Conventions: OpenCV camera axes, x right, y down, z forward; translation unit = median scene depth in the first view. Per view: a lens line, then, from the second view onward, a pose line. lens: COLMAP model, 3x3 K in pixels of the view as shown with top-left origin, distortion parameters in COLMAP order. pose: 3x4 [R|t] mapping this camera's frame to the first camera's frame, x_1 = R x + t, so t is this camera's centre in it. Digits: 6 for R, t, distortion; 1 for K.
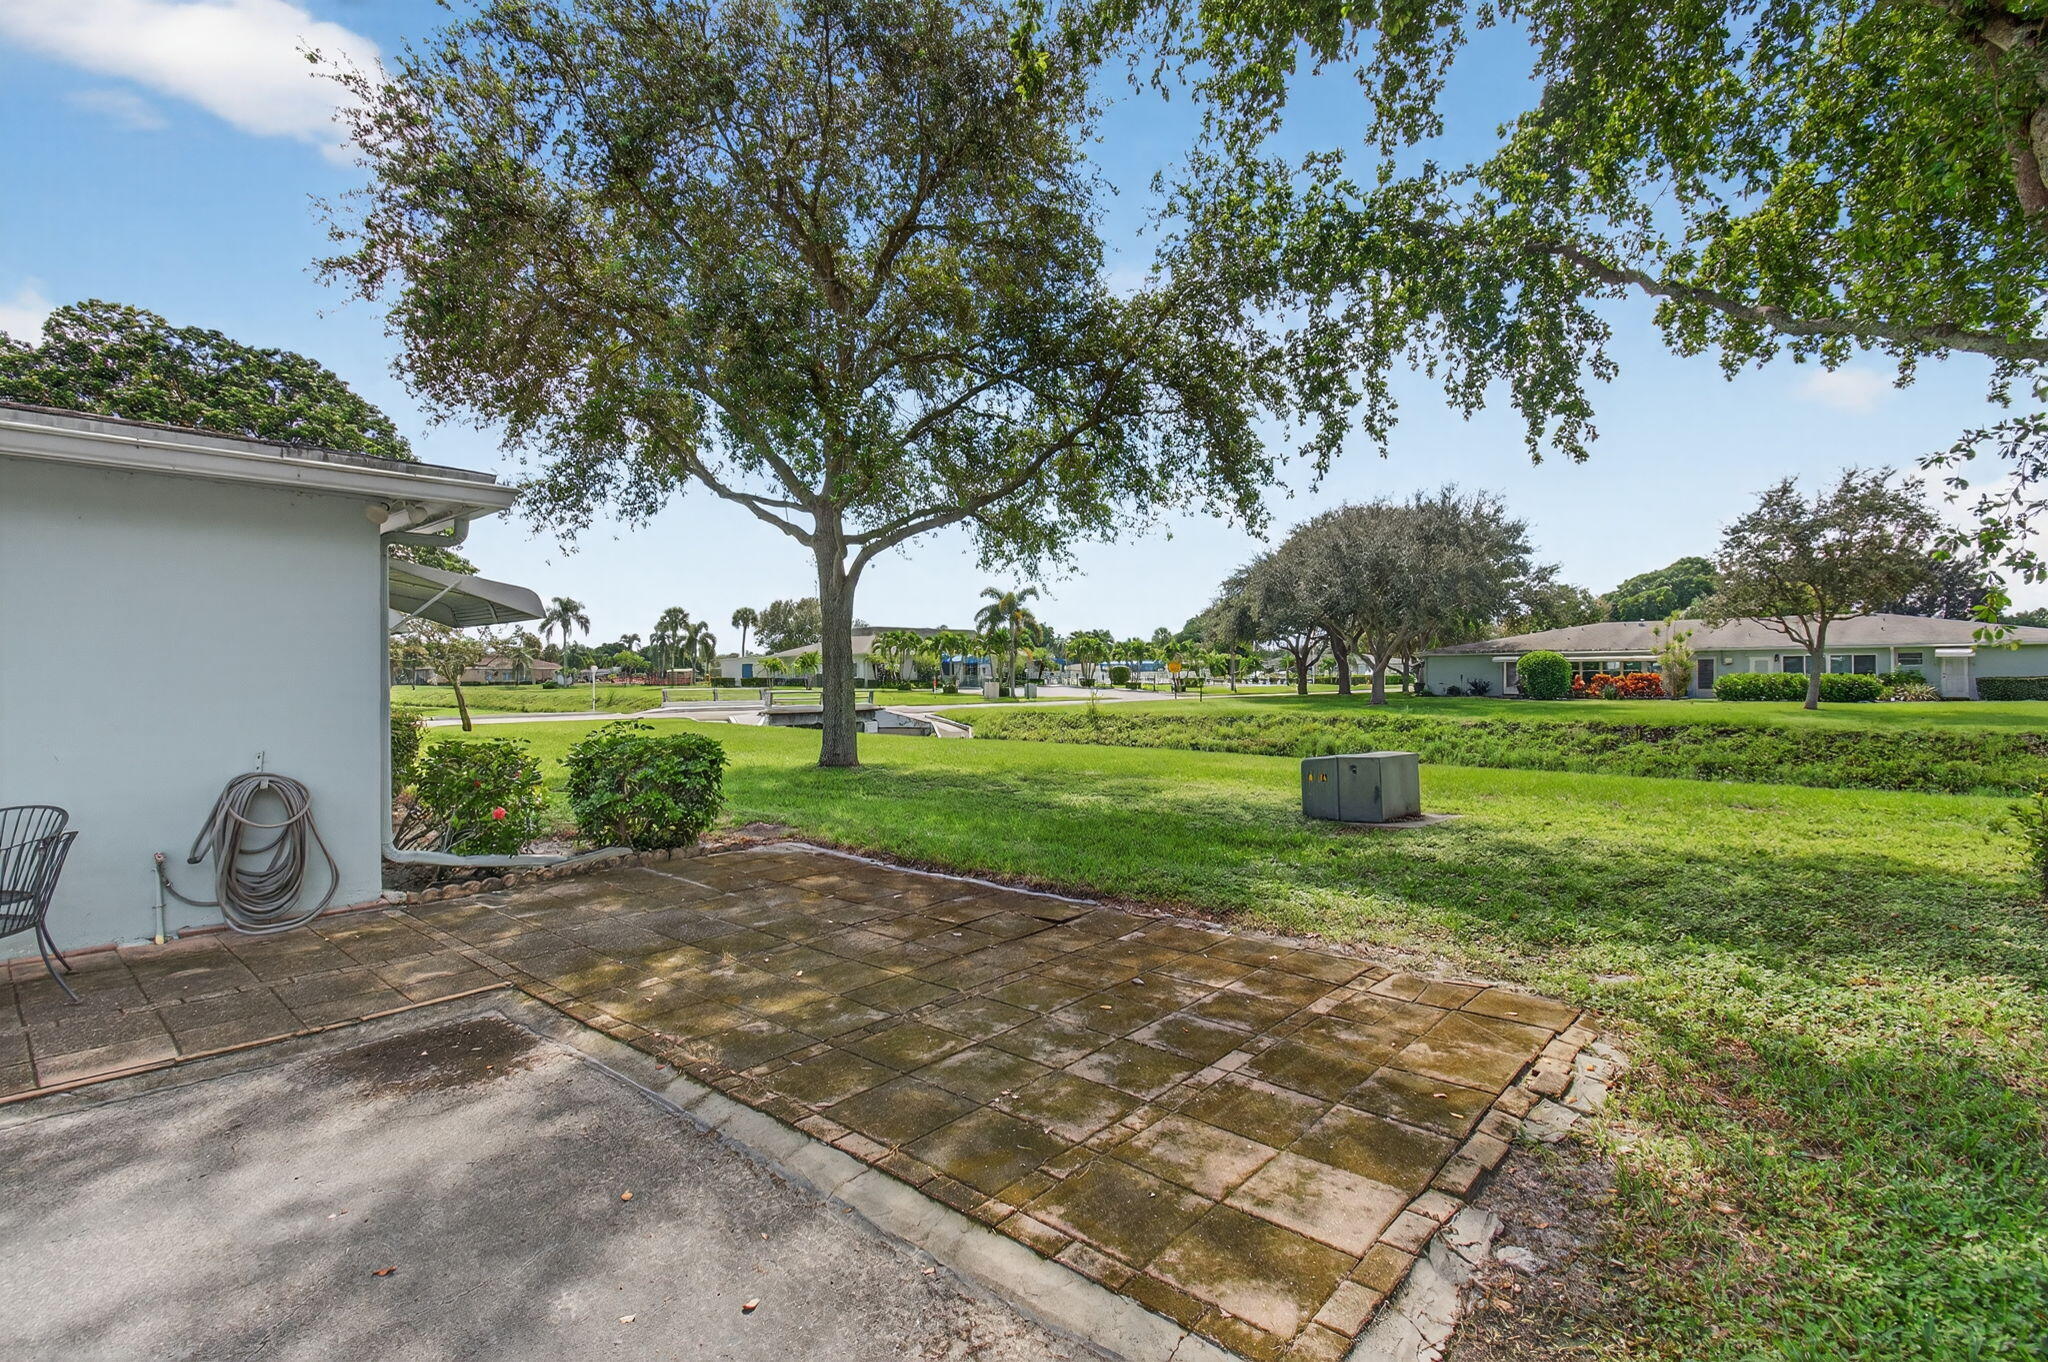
lens RADIAL K [[982.3, 0, 1025.3], [0, 982.3, 677.9], [0, 0, 1]] dist [-0.001229, 0.000393]
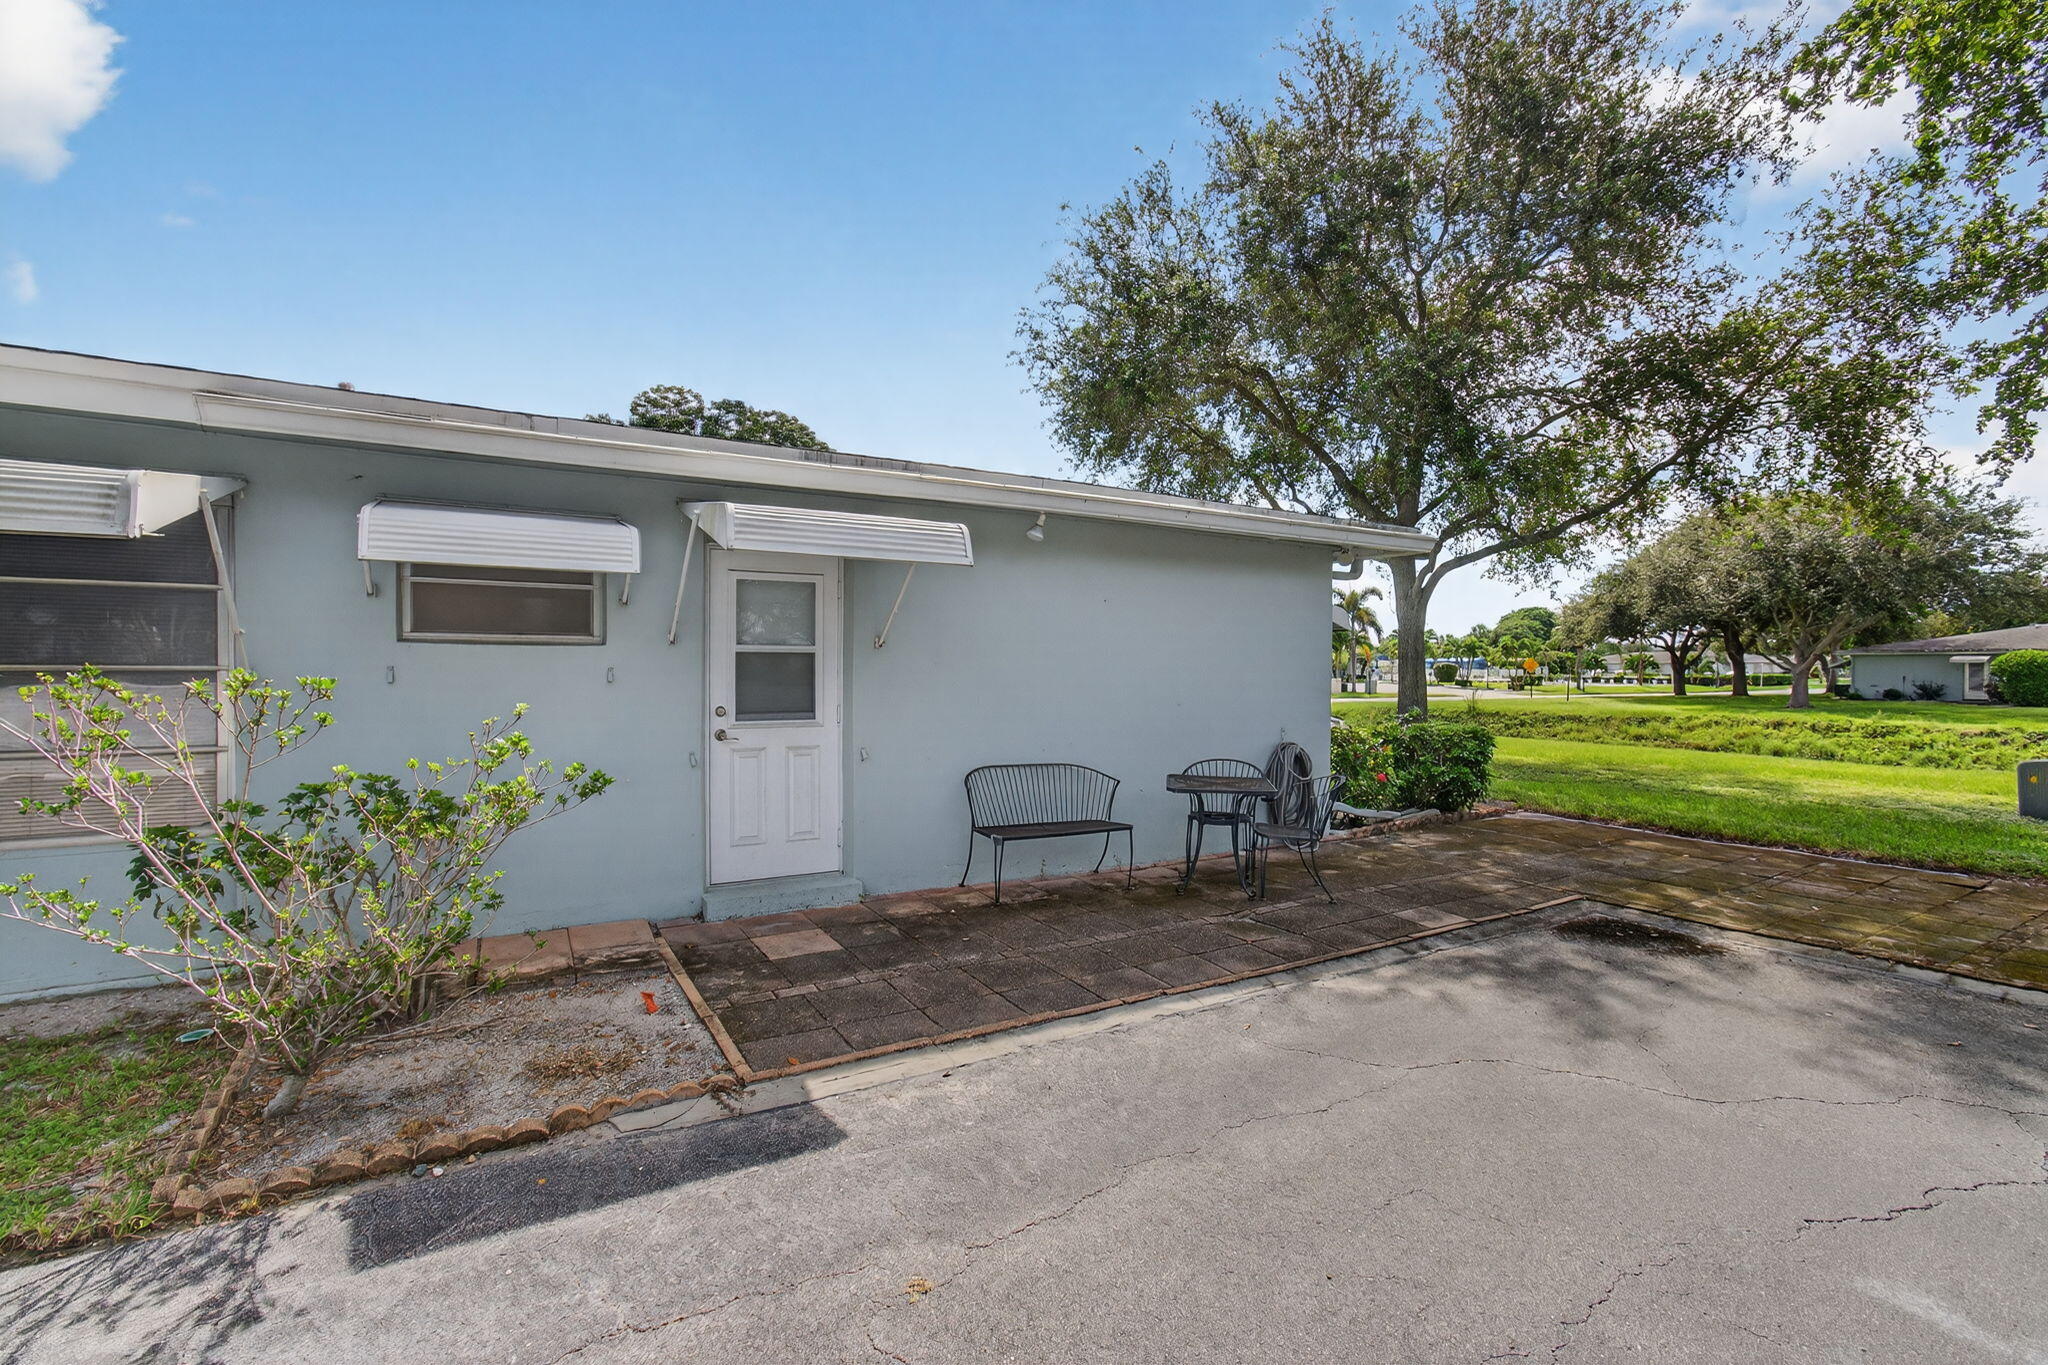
lens RADIAL K [[920.1, 0, 1014.5], [0, 920.1, 672.0], [0, 0, 1]] dist [0.013696, -0.000339]
pose [[0.955885, 0.010443, -0.293554, -0.099371], [-0.010329, 0.999945, 0.001939, -0.000647], [0.293558, 0.001179, 0.955940, -0.055138]]
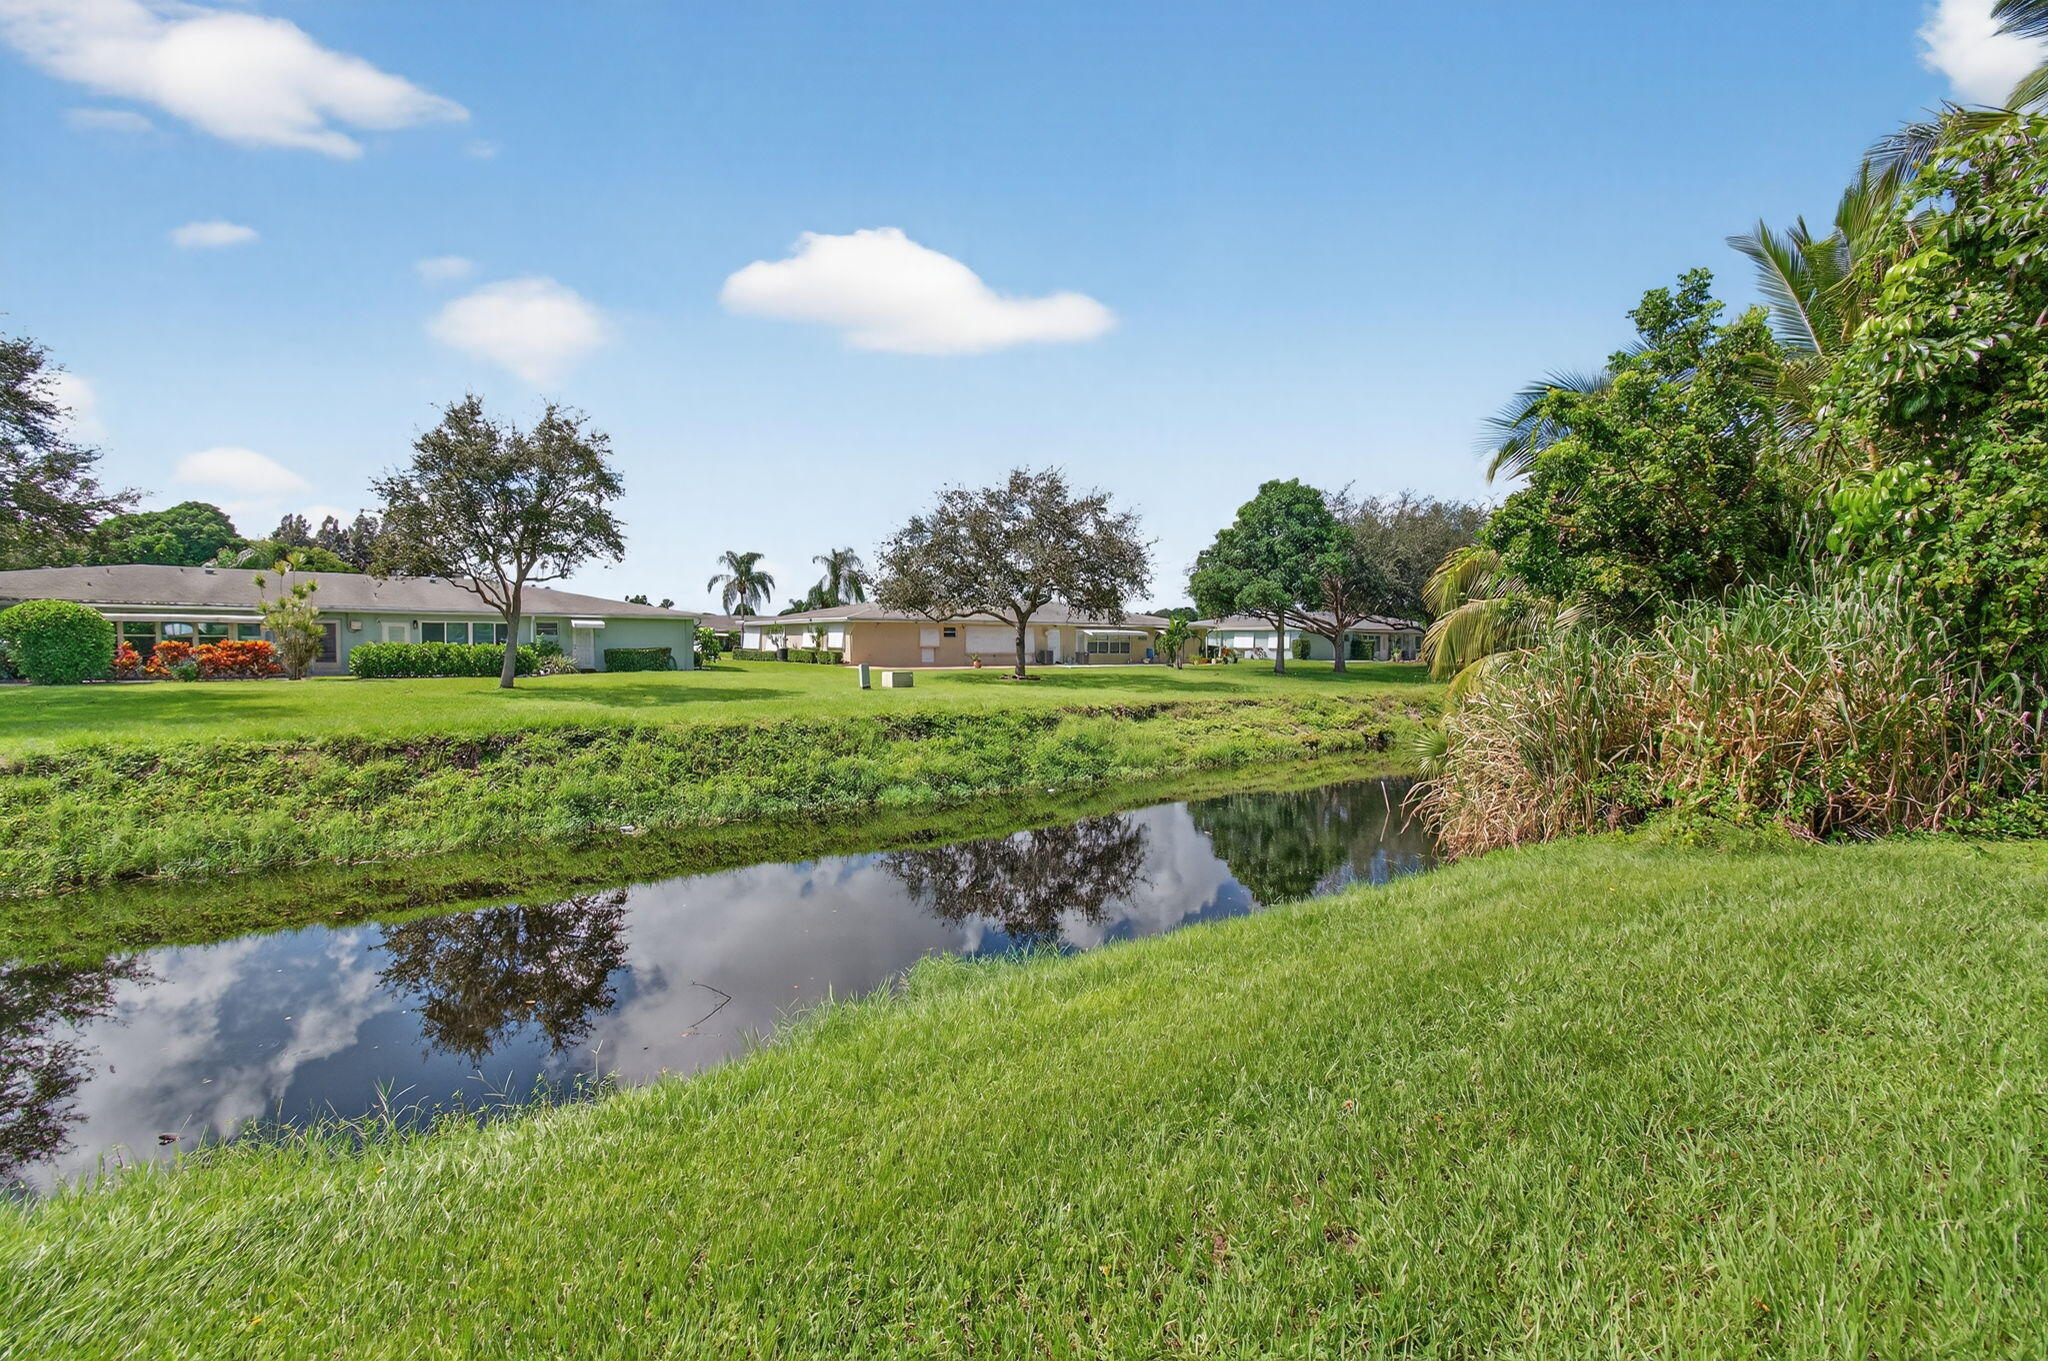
lens RADIAL K [[902.1, 0, 1013.5], [0, 902.1, 678.2], [0, 0, 1]] dist [0.000374, 0.000217]
pose [[0.199431, -0.030020, 0.979452, 0.131823], [-0.005878, 0.999476, 0.031830, -0.002047], [-0.979894, -0.012105, 0.199150, 0.386191]]
